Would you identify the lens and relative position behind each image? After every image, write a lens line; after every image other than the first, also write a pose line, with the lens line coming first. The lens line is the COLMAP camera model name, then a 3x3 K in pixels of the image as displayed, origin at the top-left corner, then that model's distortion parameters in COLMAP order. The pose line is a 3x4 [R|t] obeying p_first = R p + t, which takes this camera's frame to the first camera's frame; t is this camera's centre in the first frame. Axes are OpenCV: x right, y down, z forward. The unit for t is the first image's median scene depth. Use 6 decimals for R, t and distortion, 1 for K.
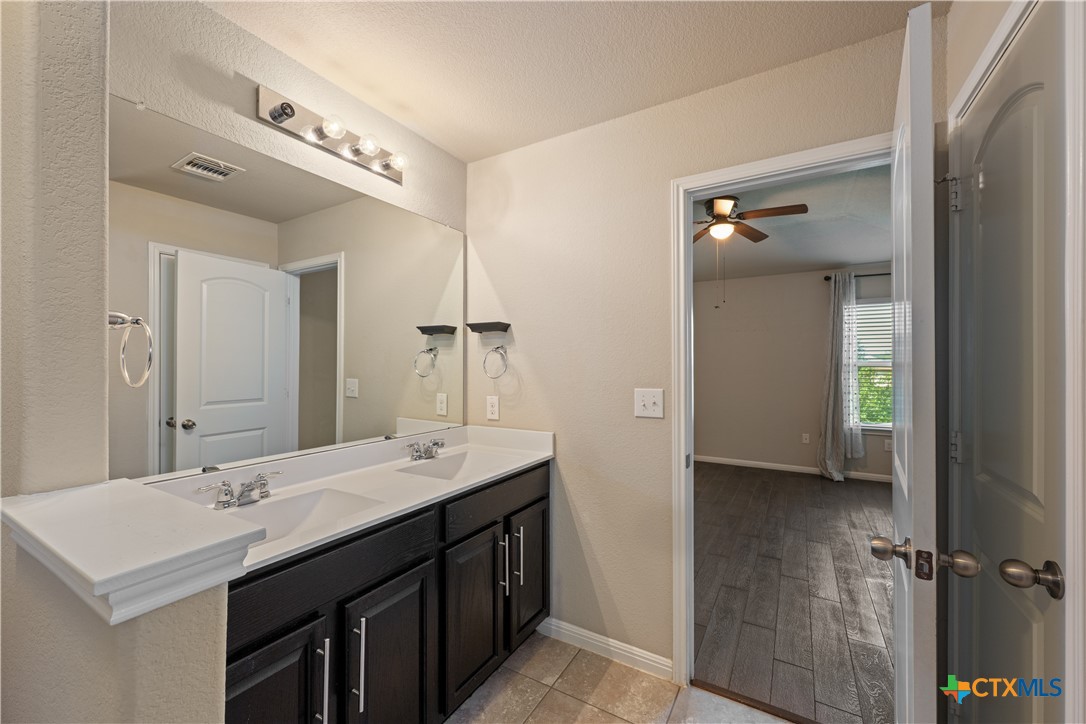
lens RADIAL K [[433.0, 0, 546.2], [0, 433.0, 365.8], [0, 0, 1]] dist [0.000050, 0.000532]
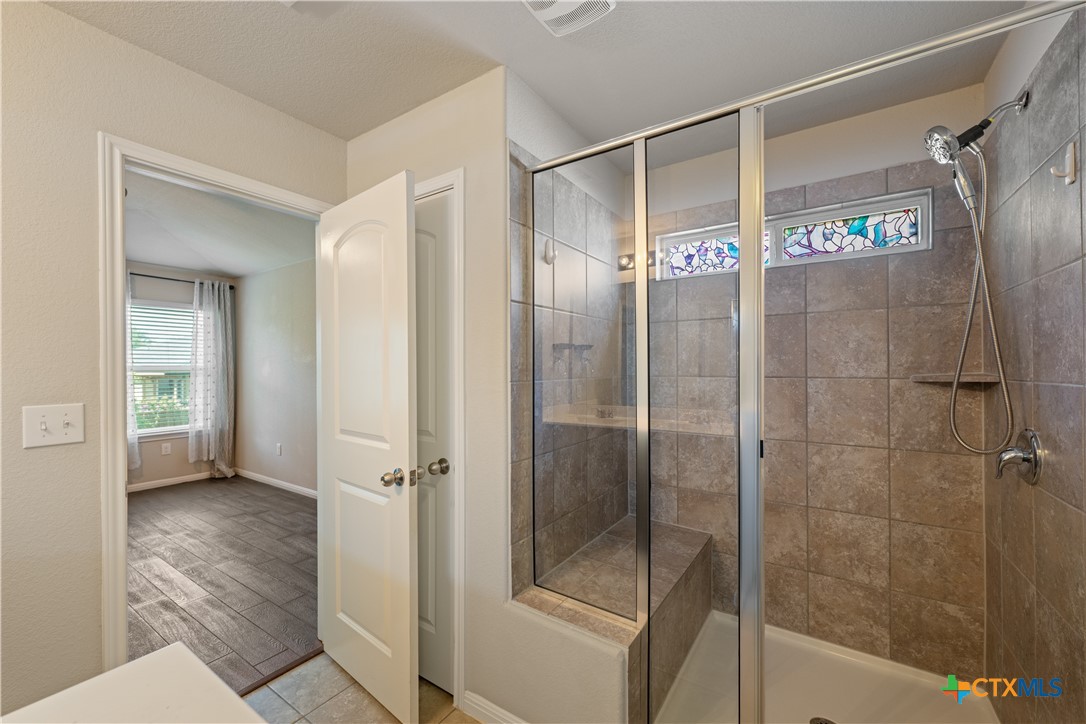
lens RADIAL K [[433.0, 0, 544.8], [0, 433.0, 367.7], [0, 0, 1]] dist [0.000050, 0.000532]
pose [[0.045817, -0.001999, 0.998948, -0.385947], [0.007668, 0.999969, 0.001649, -0.002154], [-0.998920, 0.007585, 0.045831, 0.149375]]
